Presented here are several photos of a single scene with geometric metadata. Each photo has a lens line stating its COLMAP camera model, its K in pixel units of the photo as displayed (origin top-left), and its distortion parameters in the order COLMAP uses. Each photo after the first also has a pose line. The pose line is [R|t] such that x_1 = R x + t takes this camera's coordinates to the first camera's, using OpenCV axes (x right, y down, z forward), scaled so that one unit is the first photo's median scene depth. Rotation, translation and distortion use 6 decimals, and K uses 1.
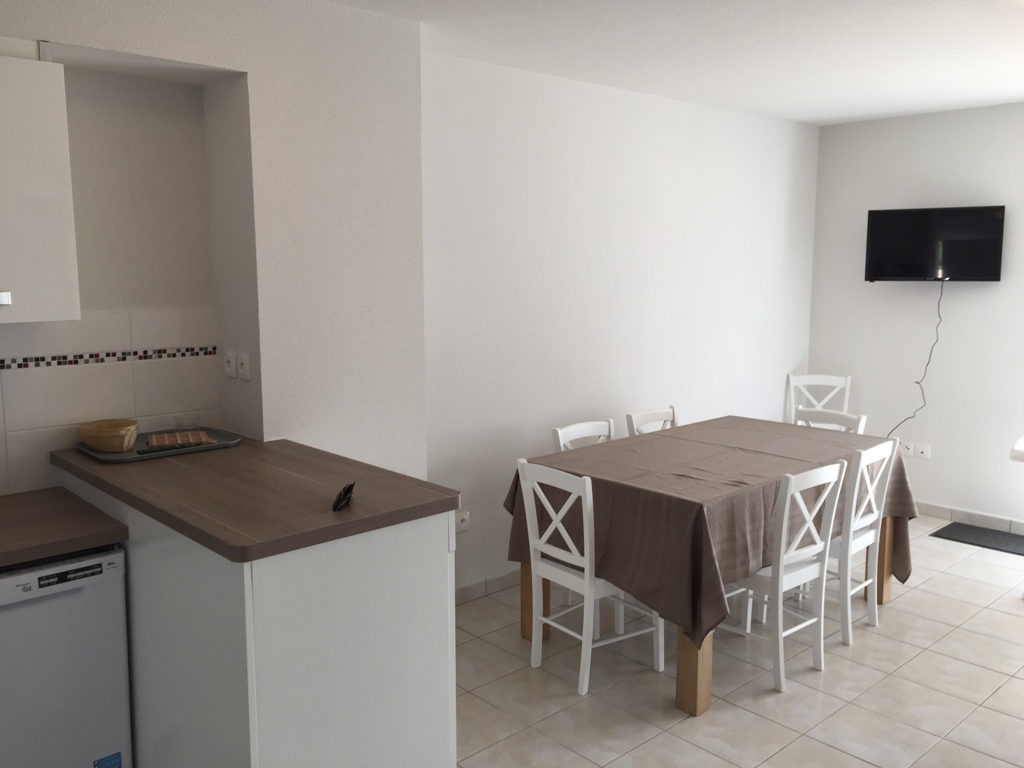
lens RADIAL K [[871.2, 0, 509.6], [0, 871.2, 377.2], [0, 0, 1]] dist [-0.014118, -0.019040]
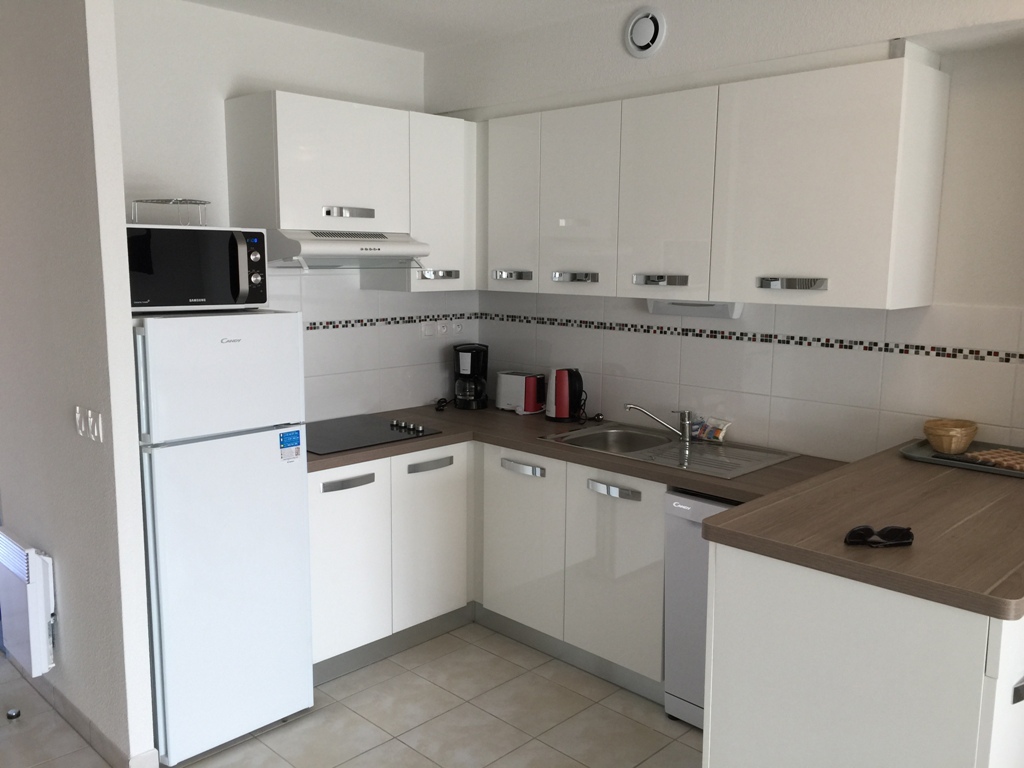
lens RADIAL K [[871.2, 0, 509.6], [0, 871.2, 389.3], [0, 0, 1]] dist [-0.014118, -0.019040]
pose [[0.054040, 0.152446, -0.986833, 0.447906], [-0.136072, 0.980182, 0.143967, -0.053526], [0.989224, 0.126501, 0.073712, 0.441681]]
